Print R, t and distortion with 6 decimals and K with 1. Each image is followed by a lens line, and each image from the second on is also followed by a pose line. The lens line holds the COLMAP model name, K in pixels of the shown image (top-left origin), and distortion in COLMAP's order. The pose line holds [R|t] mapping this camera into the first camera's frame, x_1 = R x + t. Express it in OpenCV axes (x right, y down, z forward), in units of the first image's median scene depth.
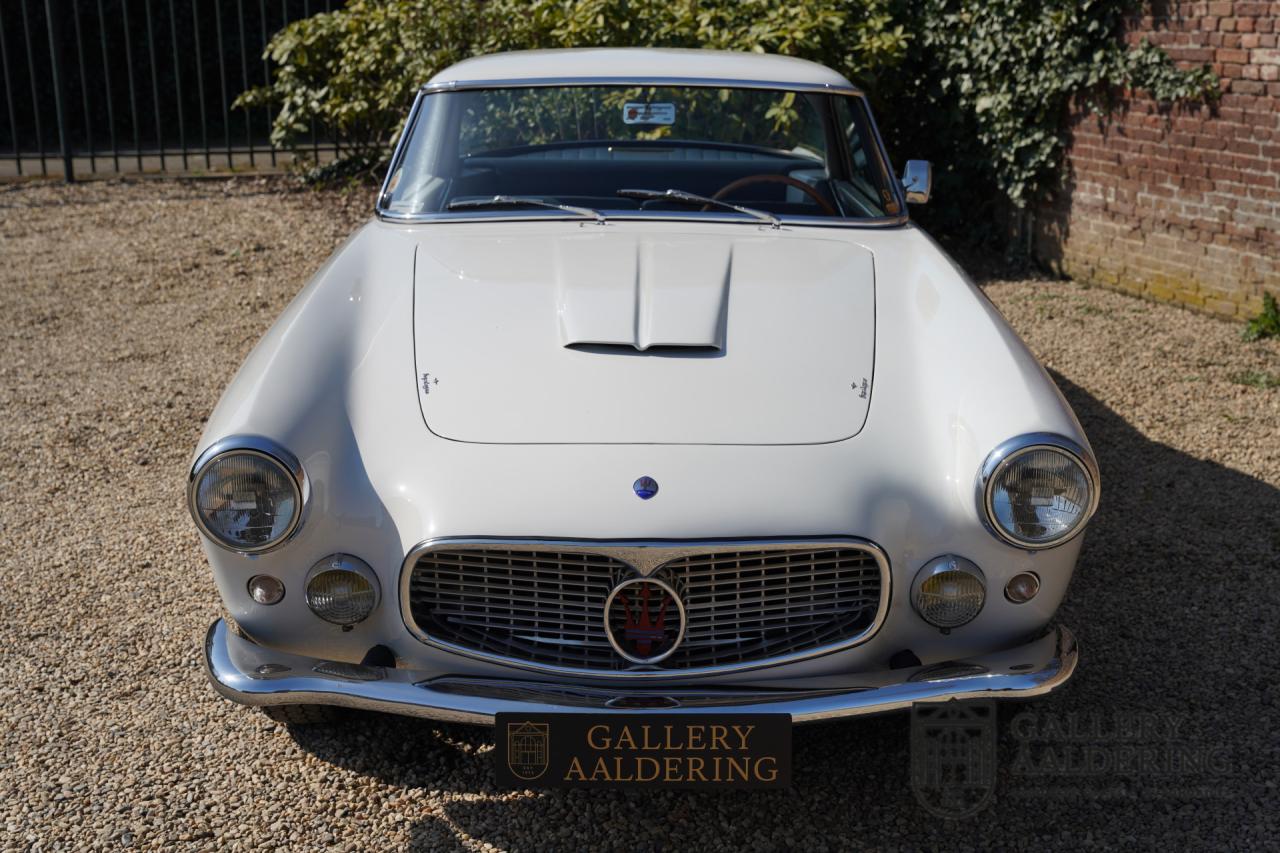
lens RADIAL K [[1788.1, 0, 640.0], [0, 1788.1, 426.5], [0, 0, 1]] dist [0.041432, 0.507312]
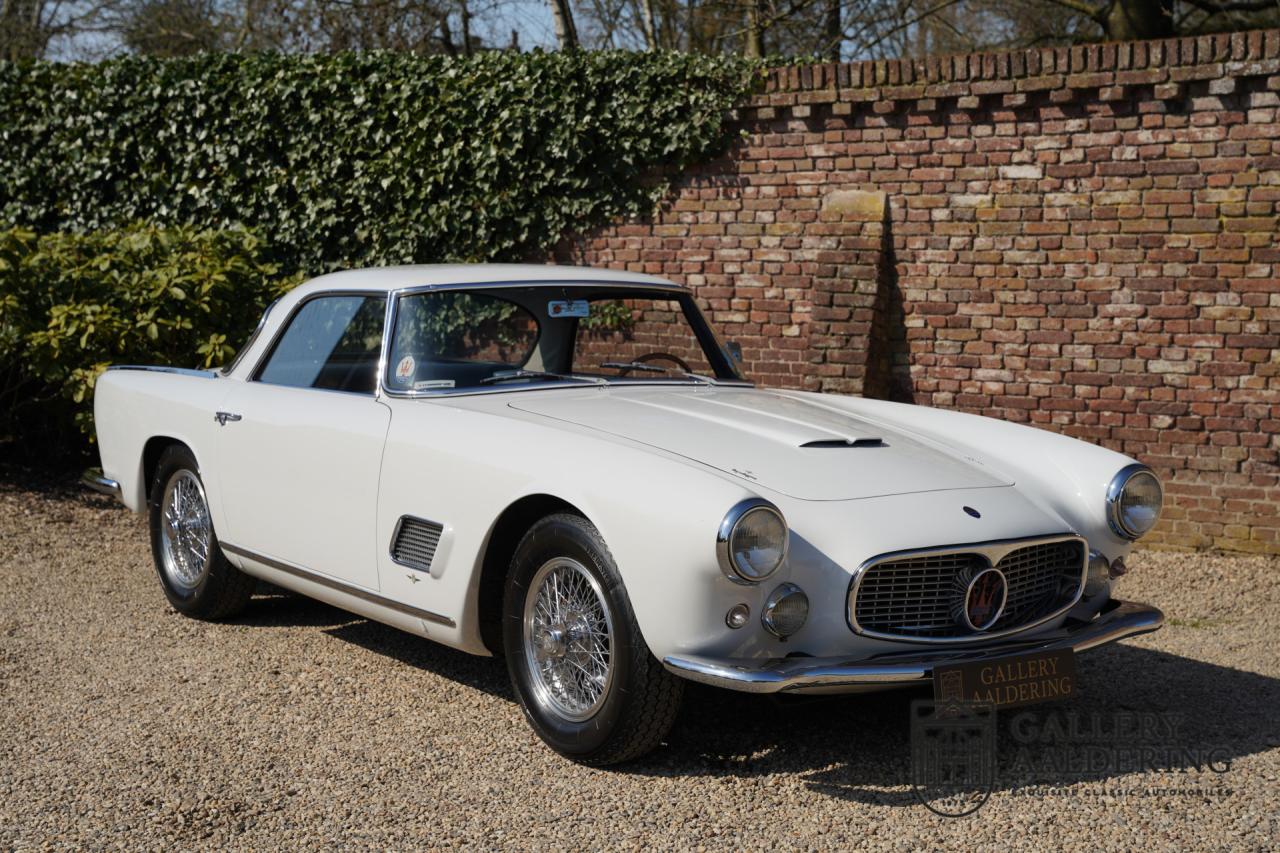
lens RADIAL K [[2008.1, 0, 640.0], [0, 2008.1, 426.5], [0, 0, 1]] dist [0.131921, 0.459926]
pose [[0.814291, -0.045624, 0.578660, -0.487043], [0.138863, 0.983270, -0.117883, 0.050228], [-0.563601, 0.176346, 0.807004, -0.096190]]
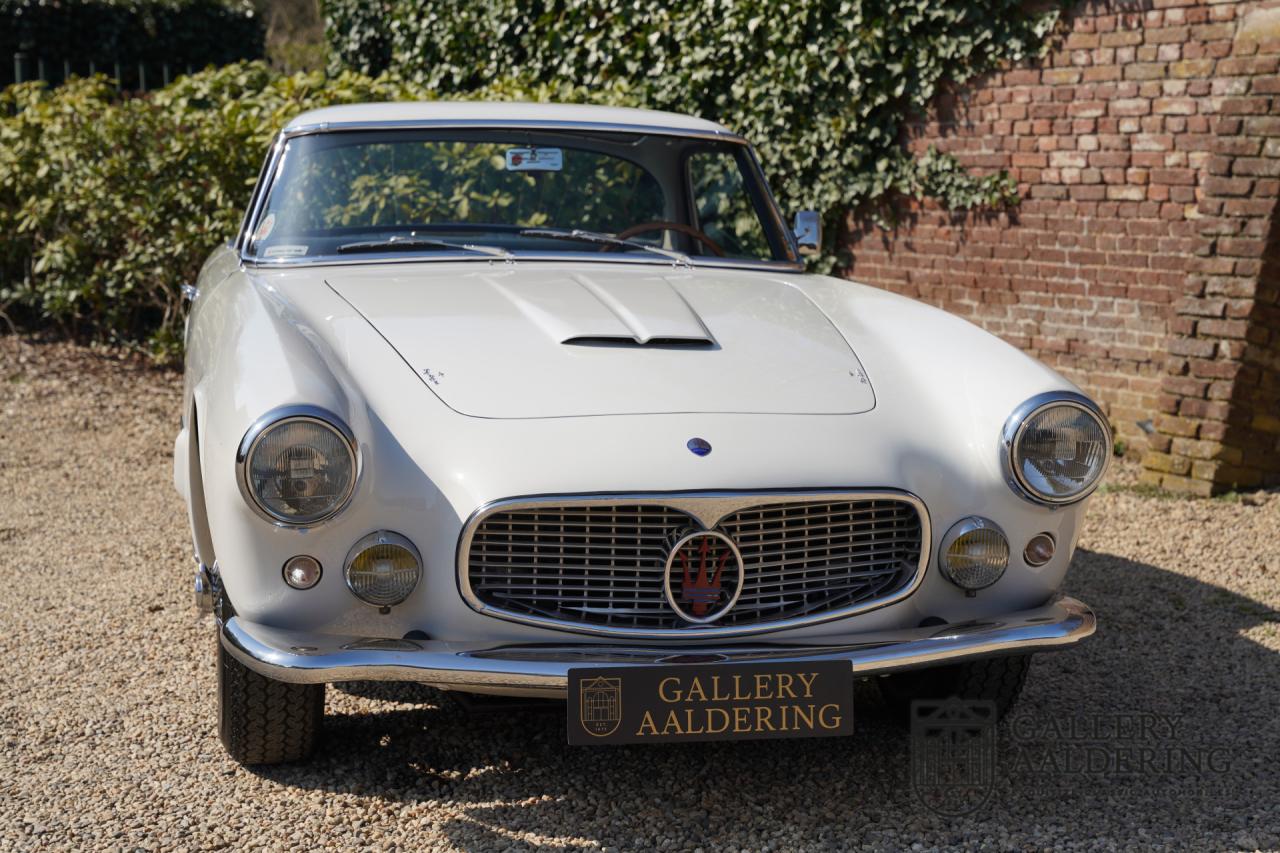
lens RADIAL K [[2302.9, 0, 640.0], [0, 2302.9, 426.5], [0, 0, 1]] dist [0.180747, 0.922927]
pose [[0.979212, -0.015763, 0.202226, -0.118509], [0.041334, 0.991563, -0.122859, 0.073259], [-0.198583, 0.128664, 0.971602, -0.110224]]
